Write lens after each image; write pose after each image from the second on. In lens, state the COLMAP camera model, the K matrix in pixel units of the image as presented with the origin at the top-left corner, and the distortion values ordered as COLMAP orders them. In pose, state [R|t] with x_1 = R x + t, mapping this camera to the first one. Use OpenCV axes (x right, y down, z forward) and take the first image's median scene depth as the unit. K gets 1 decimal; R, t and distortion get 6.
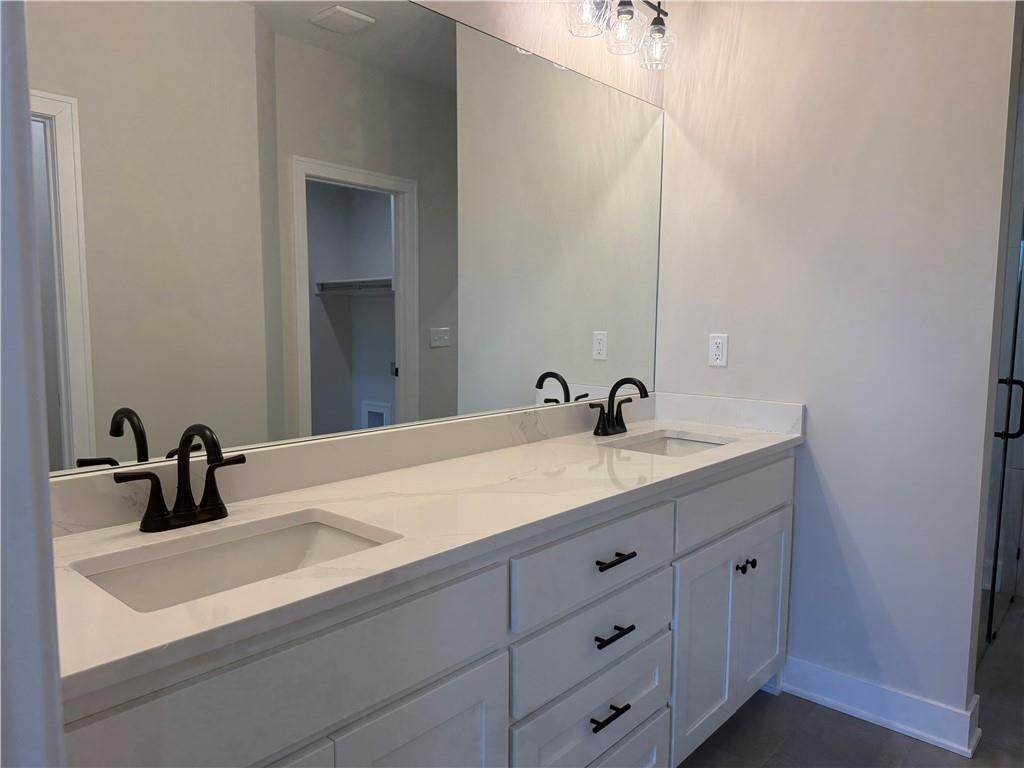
lens RADIAL K [[727.2, 0, 512.0], [0, 727.2, 384.0], [0, 0, 1]] dist [-0.047803, 0.030109]
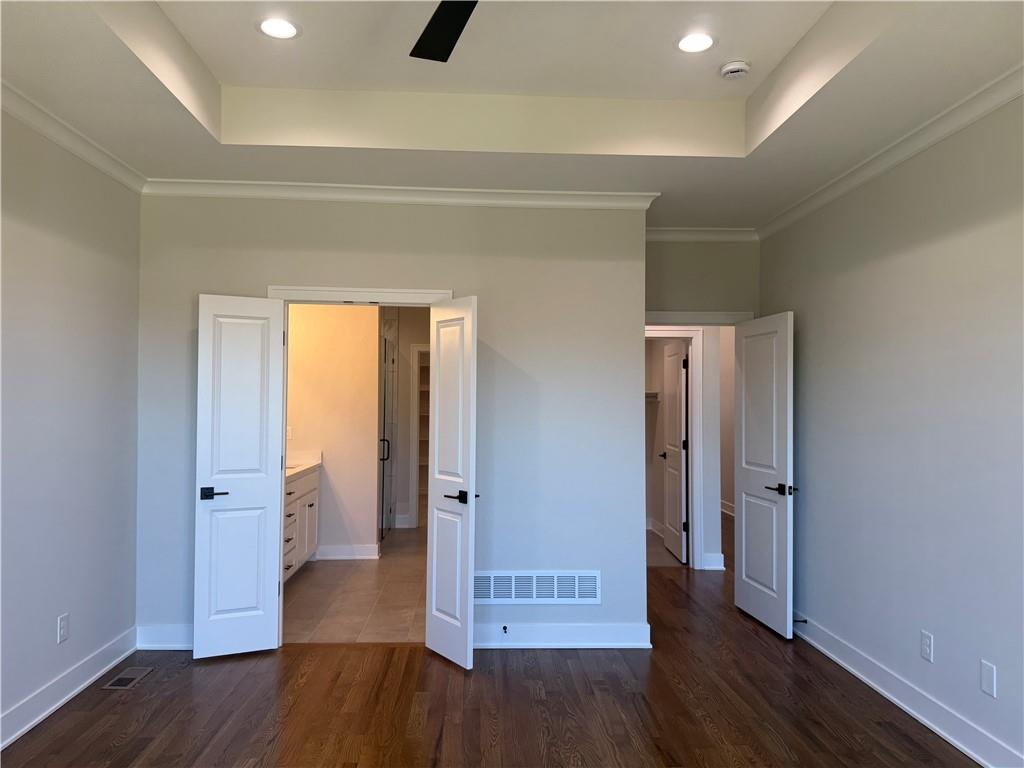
lens RADIAL K [[715.8, 0, 509.0], [0, 715.8, 385.6], [0, 0, 1]] dist [0.091247, -0.107745]
pose [[0.712662, 0.014393, 0.701360, -1.053556], [0.062434, 0.994521, -0.083850, 0.054796], [-0.698724, 0.103546, 0.707858, -1.535231]]
